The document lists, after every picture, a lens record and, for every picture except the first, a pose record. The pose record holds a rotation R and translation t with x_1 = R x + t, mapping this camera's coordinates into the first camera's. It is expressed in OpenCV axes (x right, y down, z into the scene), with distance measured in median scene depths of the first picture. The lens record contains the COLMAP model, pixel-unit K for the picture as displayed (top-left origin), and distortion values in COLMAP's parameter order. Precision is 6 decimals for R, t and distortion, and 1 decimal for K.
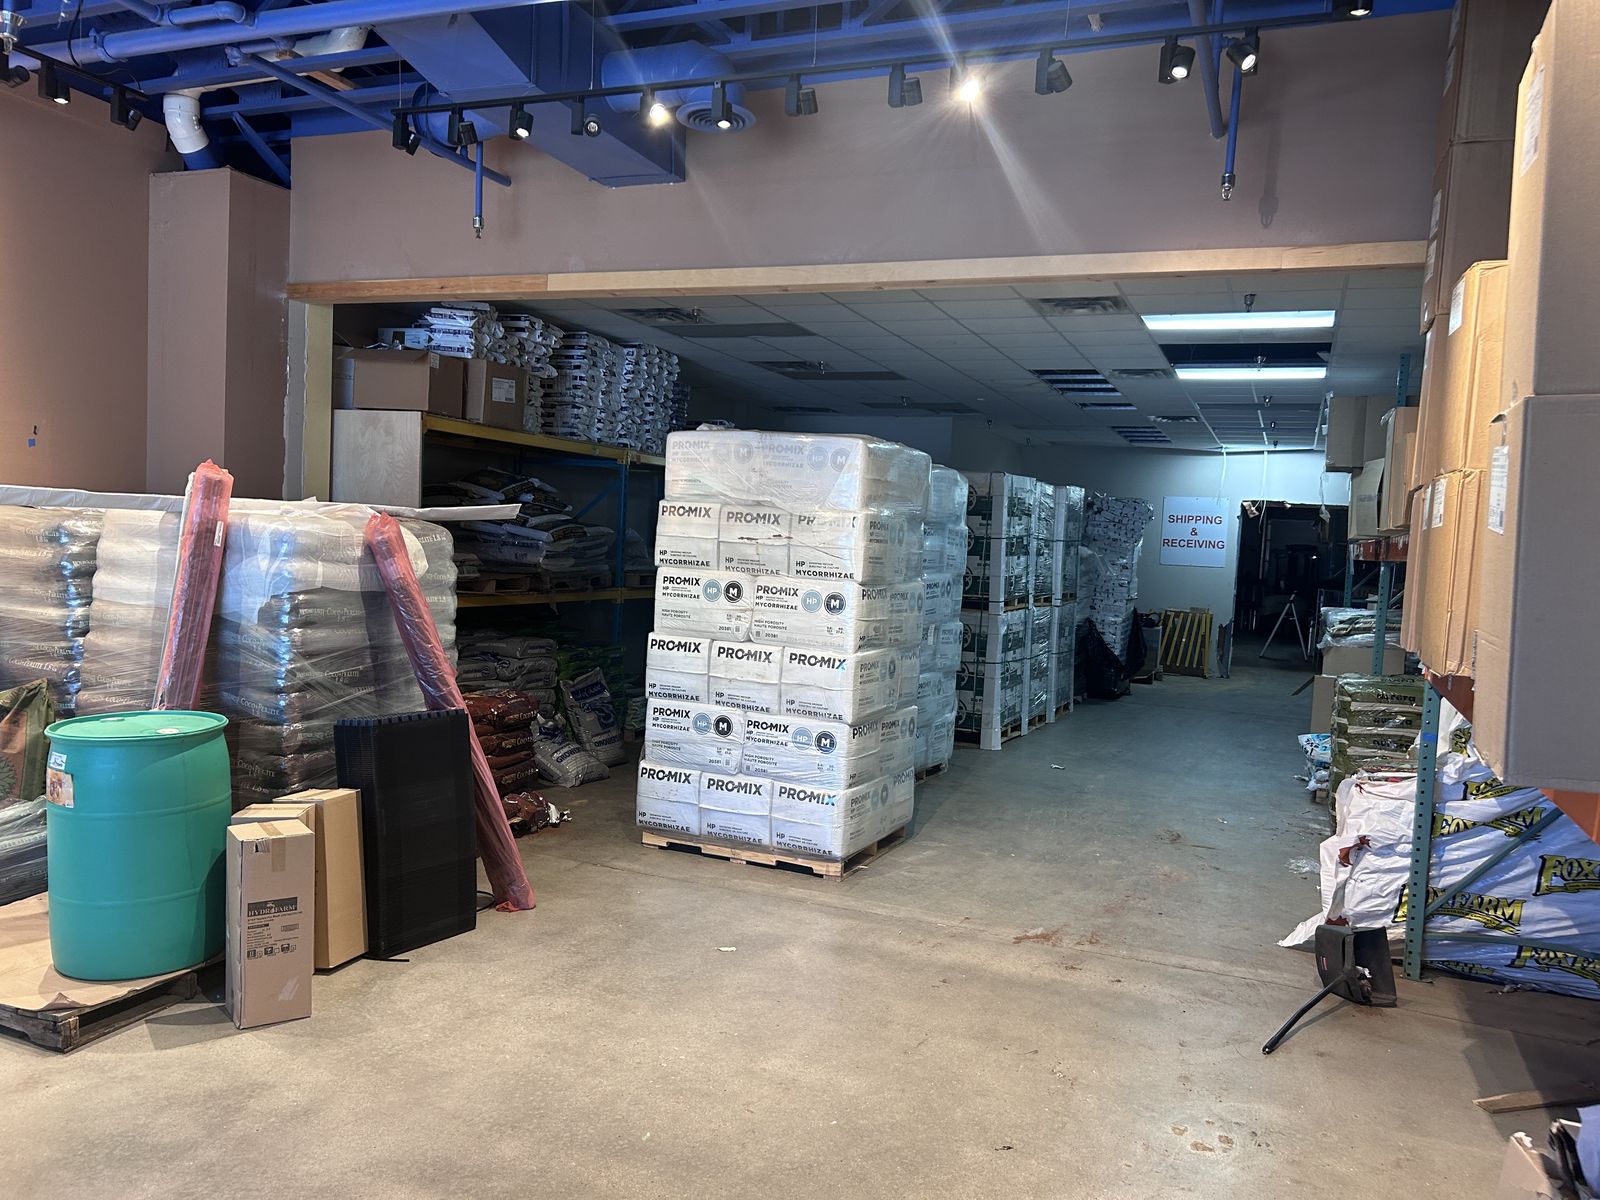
lens RADIAL K [[1182.2, 0, 797.9], [0, 1182.2, 620.5], [0, 0, 1]] dist [0.006566, -0.007205]
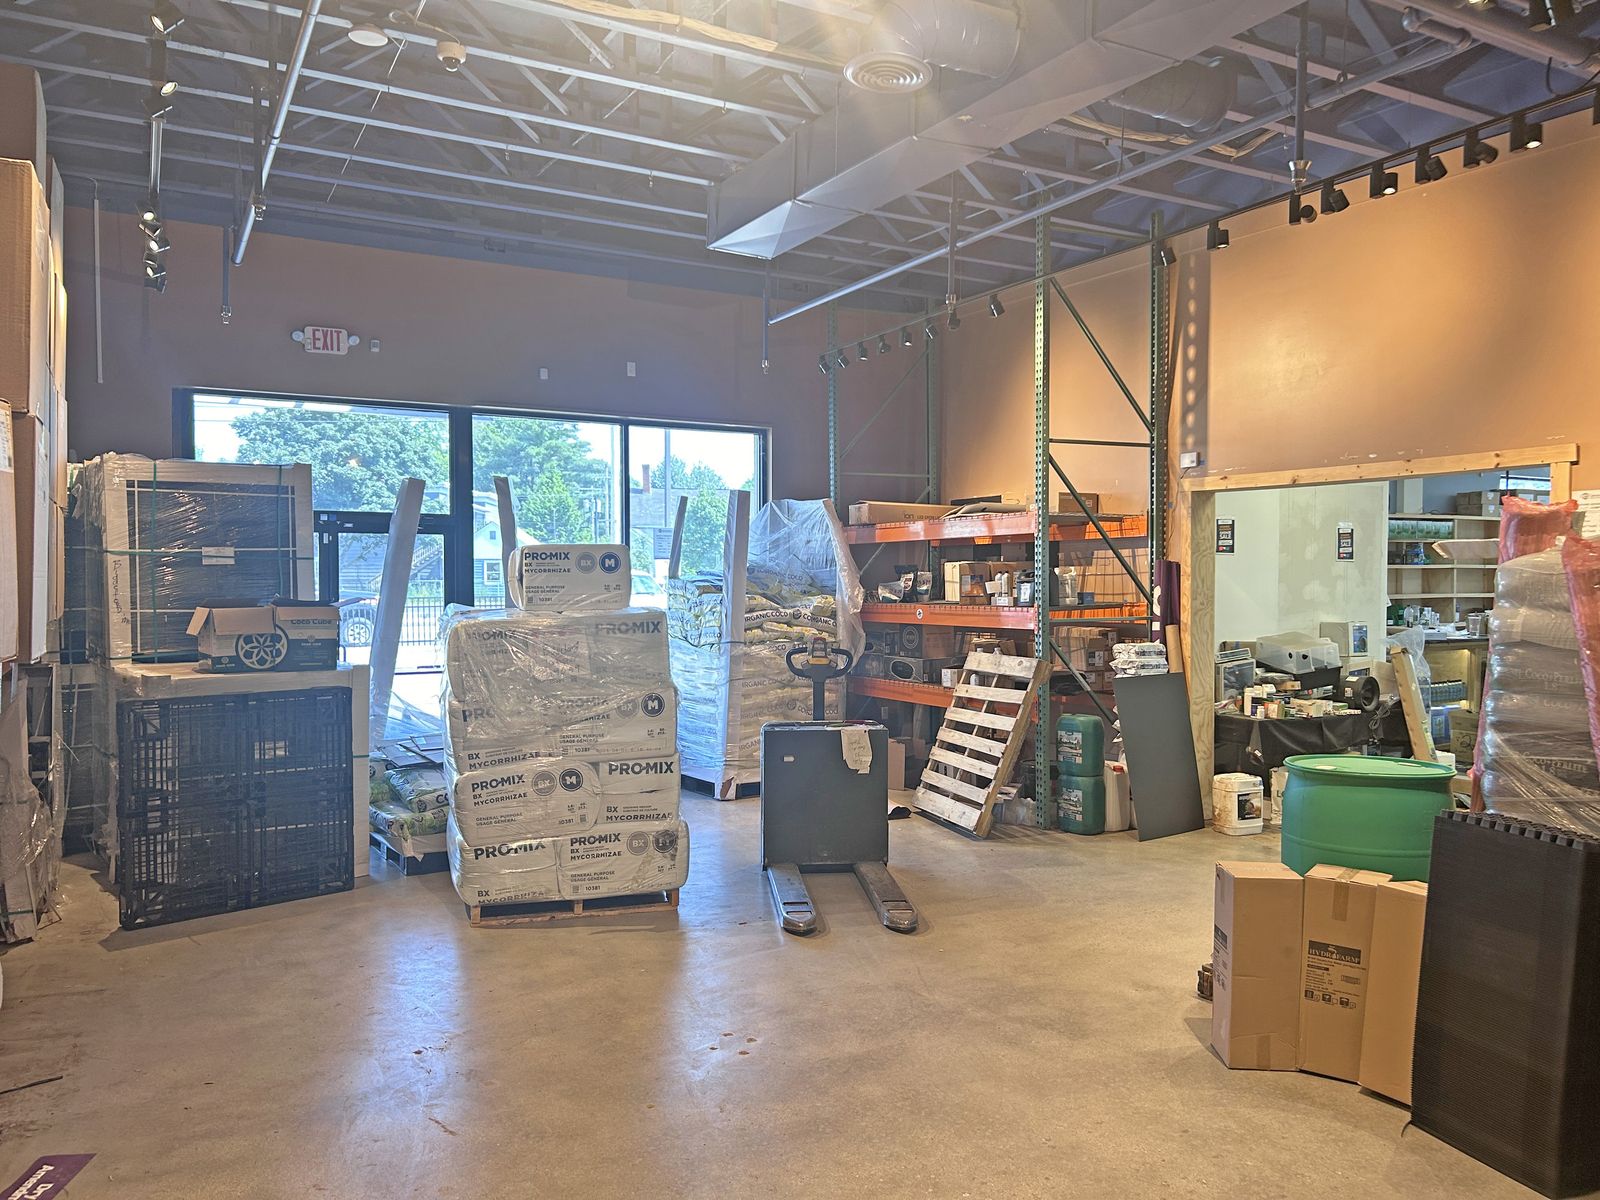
lens RADIAL K [[1182.2, 0, 797.9], [0, 1182.2, 620.5], [0, 0, 1]] dist [0.006566, -0.007205]
pose [[-0.623993, -0.018733, -0.781206, 0.619324], [-0.087740, 0.995071, 0.046221, -0.044779], [0.776489, 0.097384, -0.622560, 1.422166]]
